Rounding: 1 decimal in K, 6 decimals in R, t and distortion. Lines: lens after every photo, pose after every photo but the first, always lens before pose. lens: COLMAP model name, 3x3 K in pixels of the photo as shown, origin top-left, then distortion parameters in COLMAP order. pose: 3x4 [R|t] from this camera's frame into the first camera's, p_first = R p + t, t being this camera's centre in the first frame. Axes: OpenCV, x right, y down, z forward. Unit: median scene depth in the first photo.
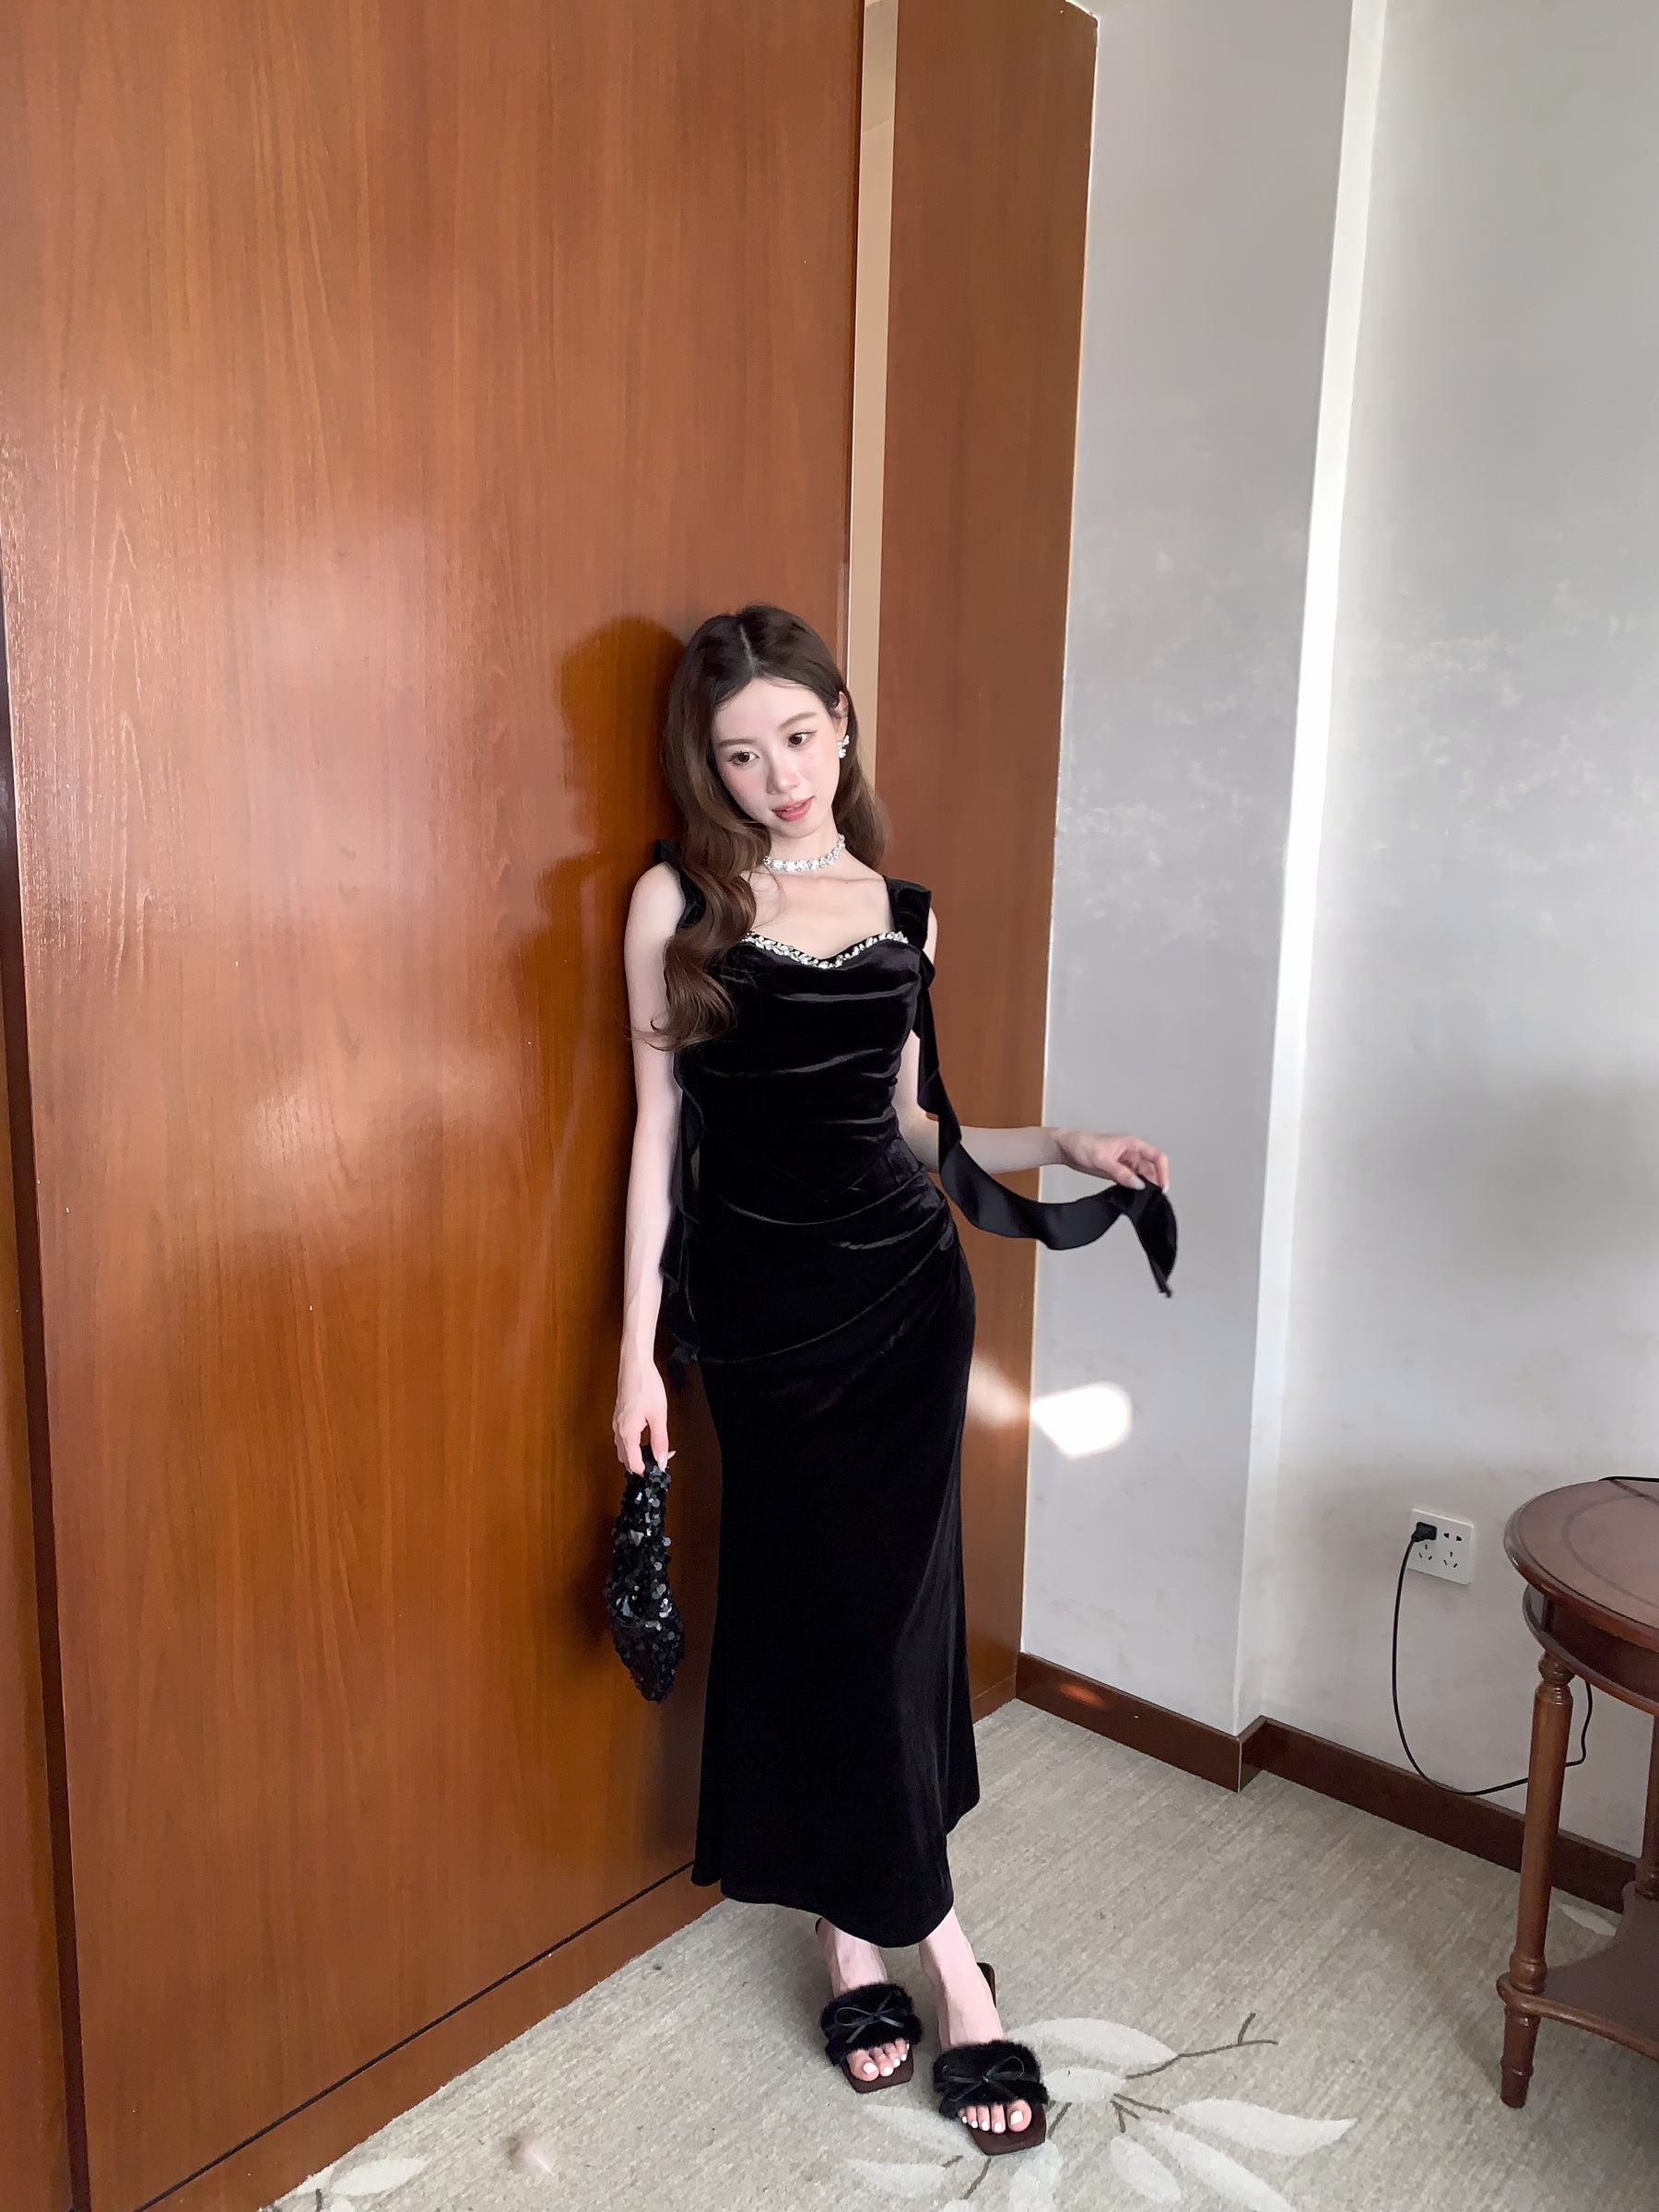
lens RADIAL K [[1682.8, 0, 829.5], [0, 1682.8, 1106.0], [0, 0, 1]] dist [0.000197, -0.002219]
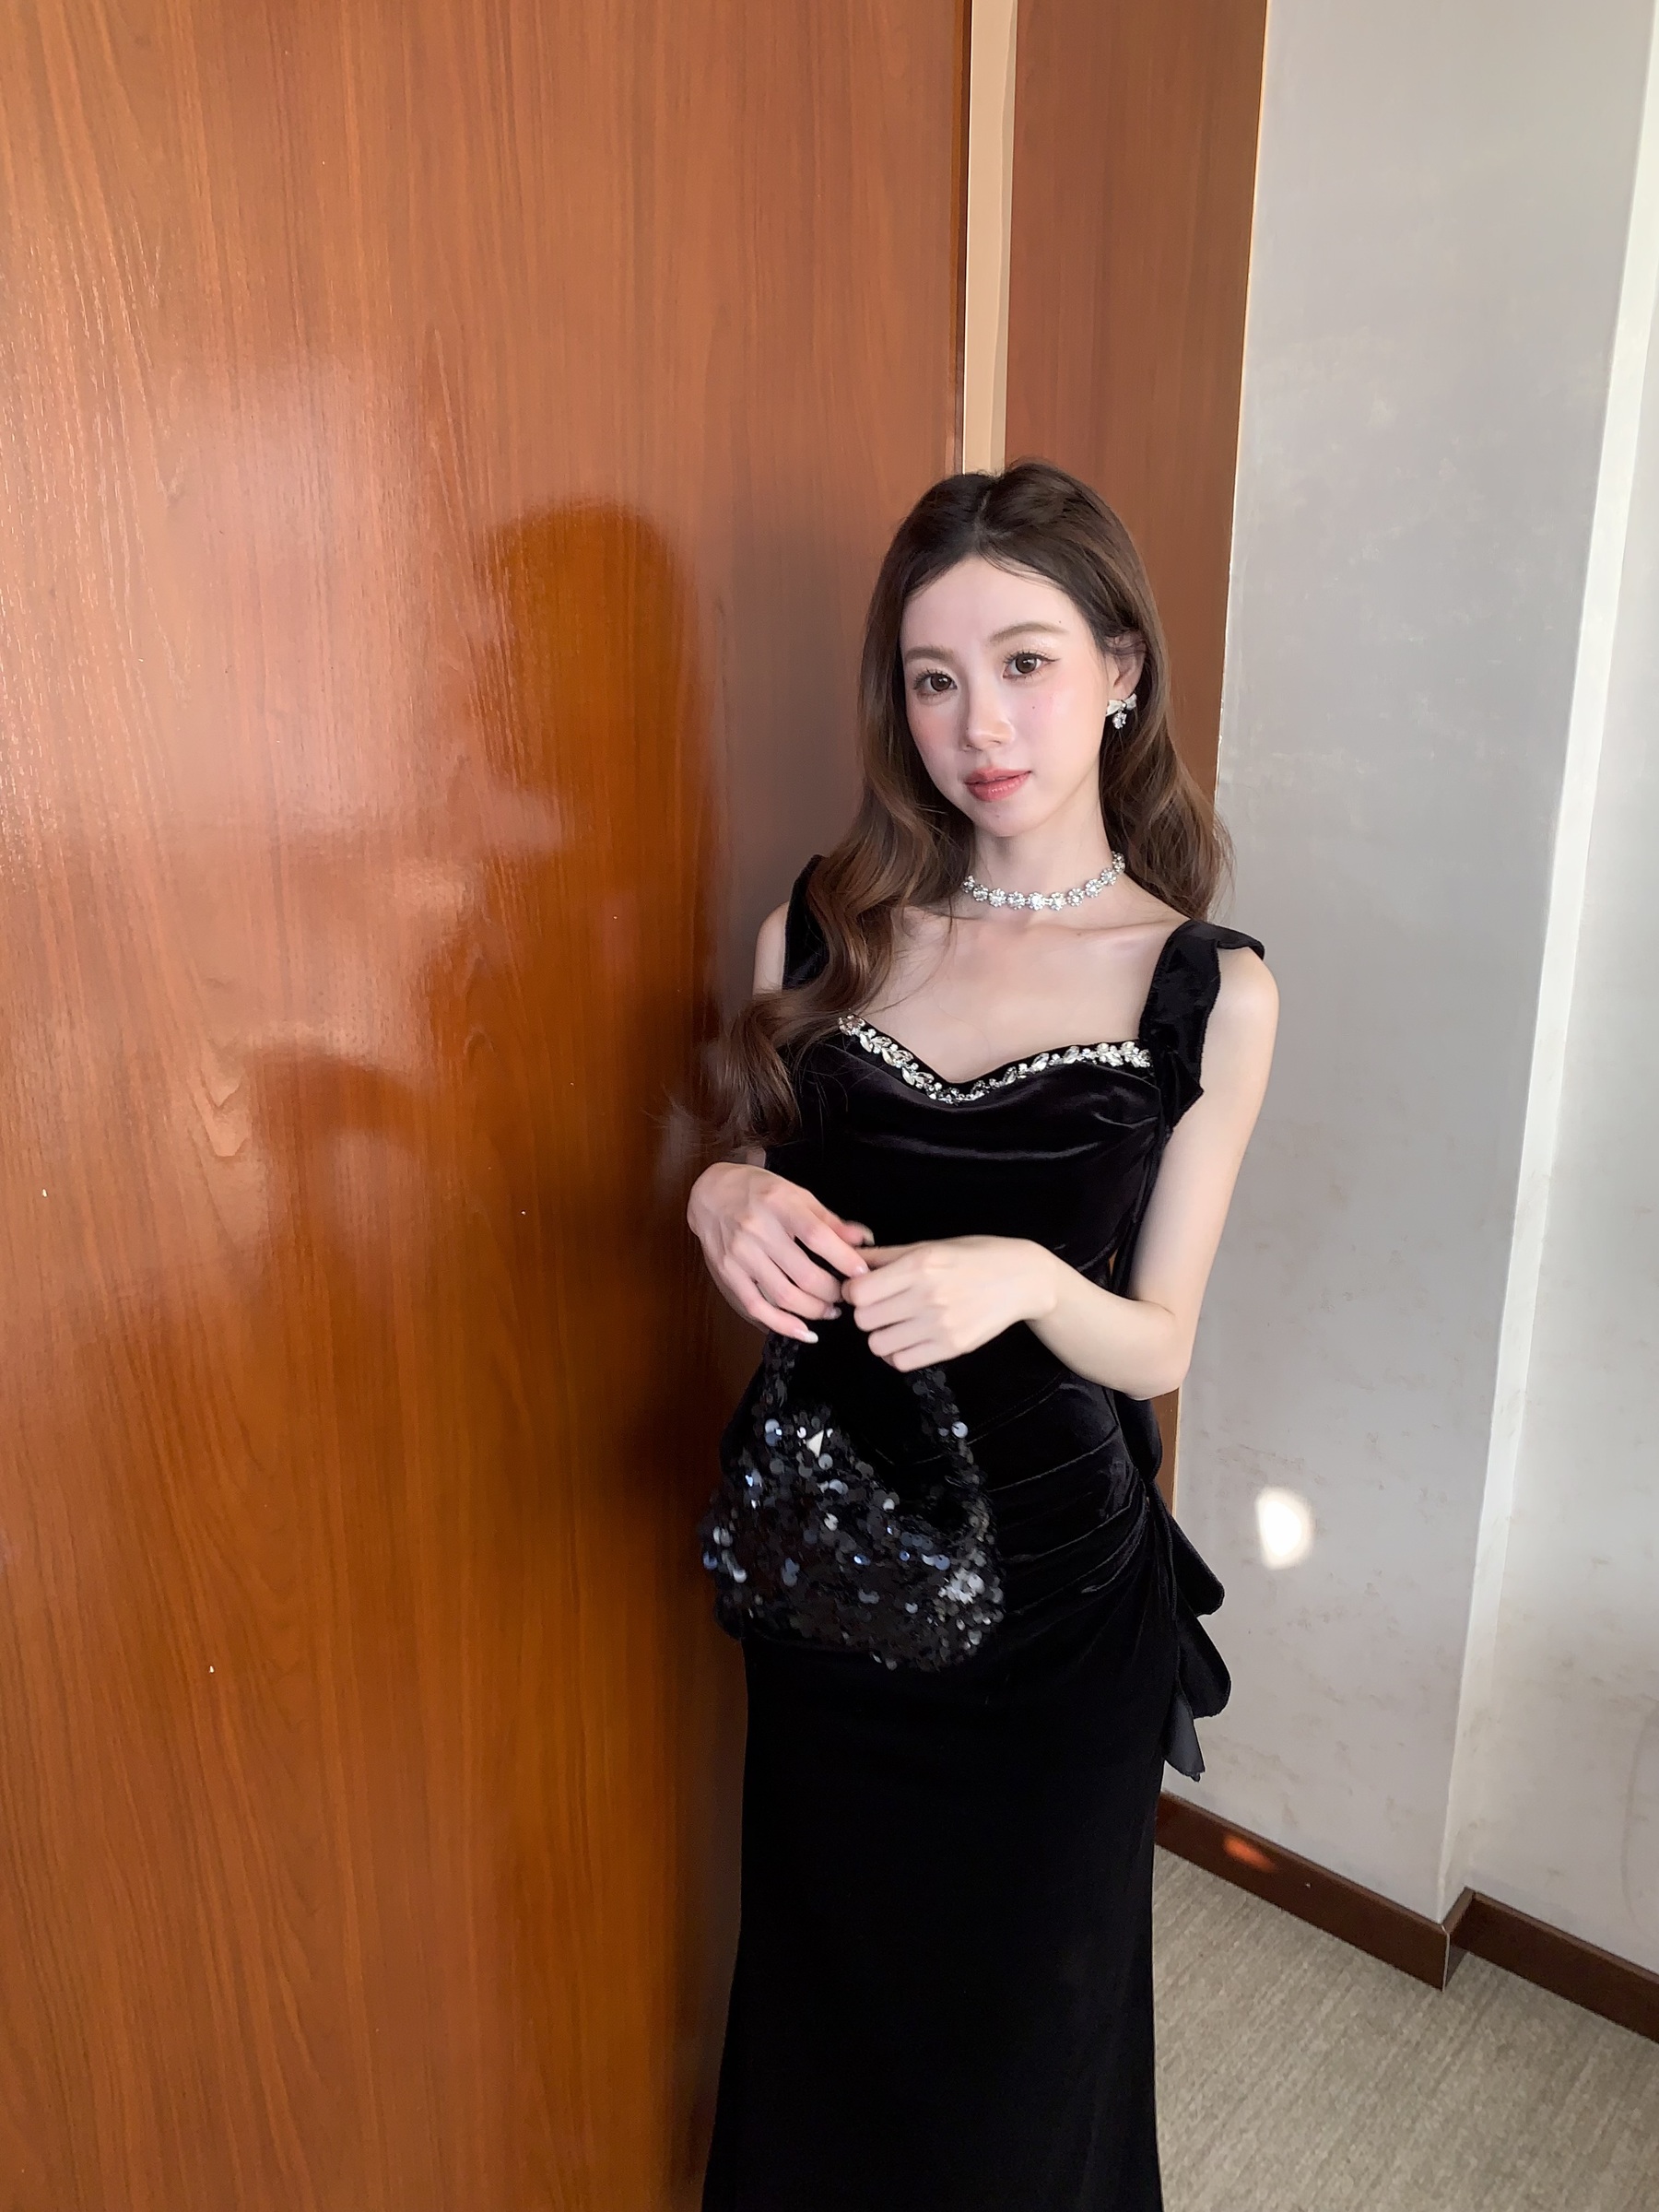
lens RADIAL K [[1698.9, 0, 829.5], [0, 1698.9, 1106.0], [0, 0, 1]] dist [-0.004645, 0.004080]
pose [[0.999724, -0.023490, -0.000989, -0.048848], [0.023453, 0.993408, 0.112211, -0.135535], [-0.001653, -0.112203, 0.993684, 0.293879]]
